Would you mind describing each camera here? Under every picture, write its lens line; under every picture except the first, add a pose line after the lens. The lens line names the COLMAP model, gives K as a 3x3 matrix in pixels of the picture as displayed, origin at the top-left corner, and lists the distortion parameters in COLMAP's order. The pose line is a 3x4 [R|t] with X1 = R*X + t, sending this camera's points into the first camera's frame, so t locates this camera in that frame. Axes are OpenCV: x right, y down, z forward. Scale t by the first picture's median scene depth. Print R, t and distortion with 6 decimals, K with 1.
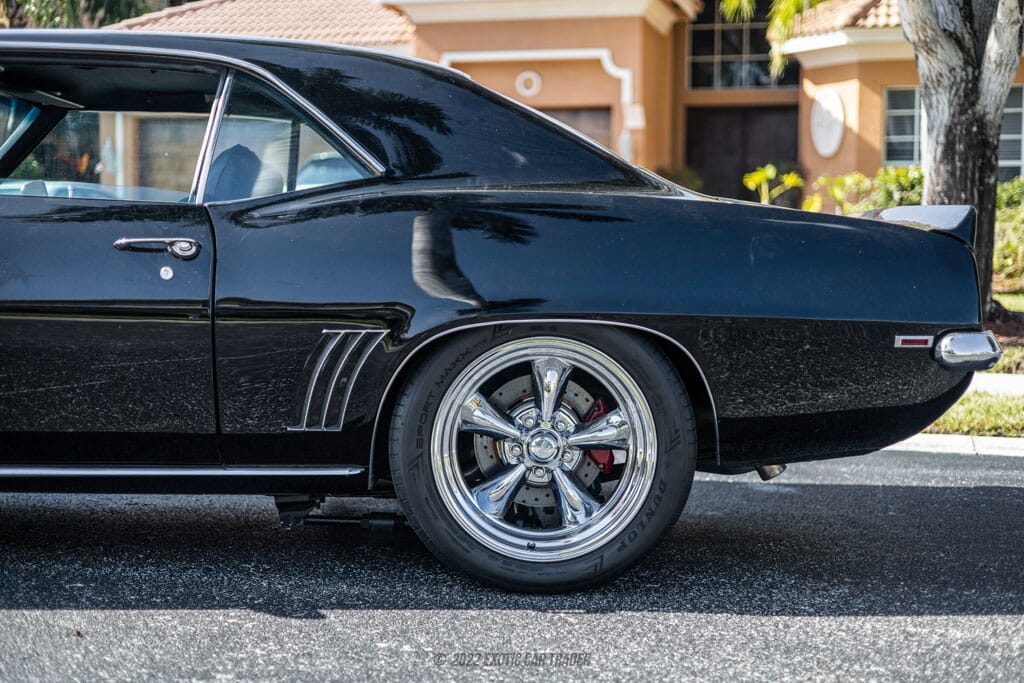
lens RADIAL K [[1339.7, 0, 512.0], [0, 1339.7, 341.5], [0, 0, 1]] dist [0.025923, -0.033427]
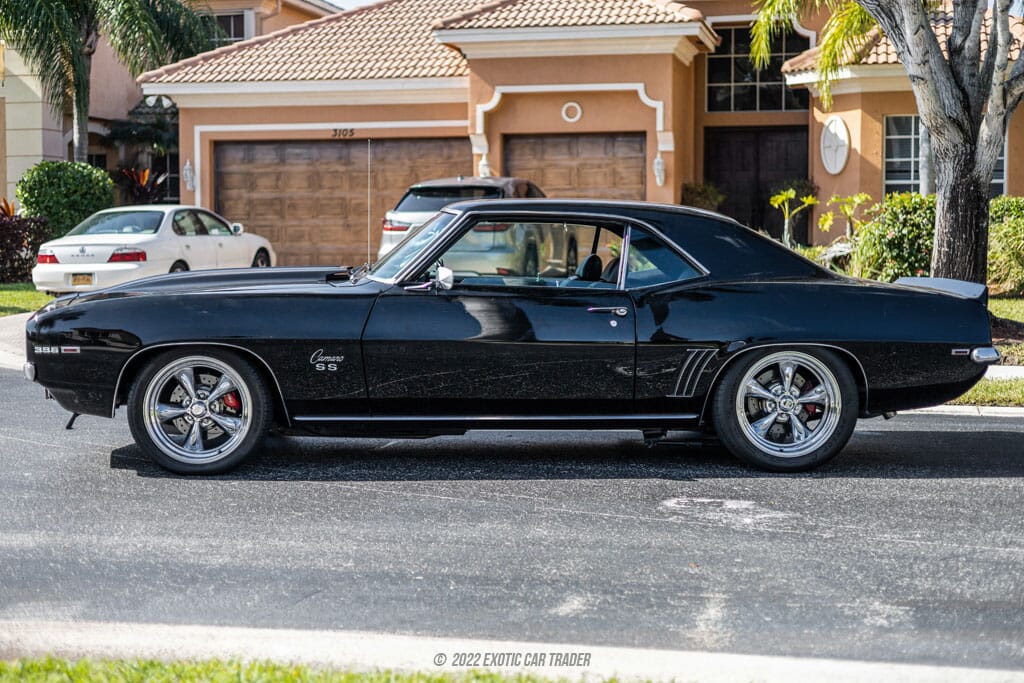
lens RADIAL K [[1378.4, 0, 513.1], [0, 1378.4, 326.5], [0, 0, 1]] dist [0.020620, 0.041029]
pose [[0.999716, -0.009218, 0.021986, -0.220945], [0.009334, 0.999943, -0.005158, -0.017204], [-0.021937, 0.005362, 0.999745, -0.567052]]
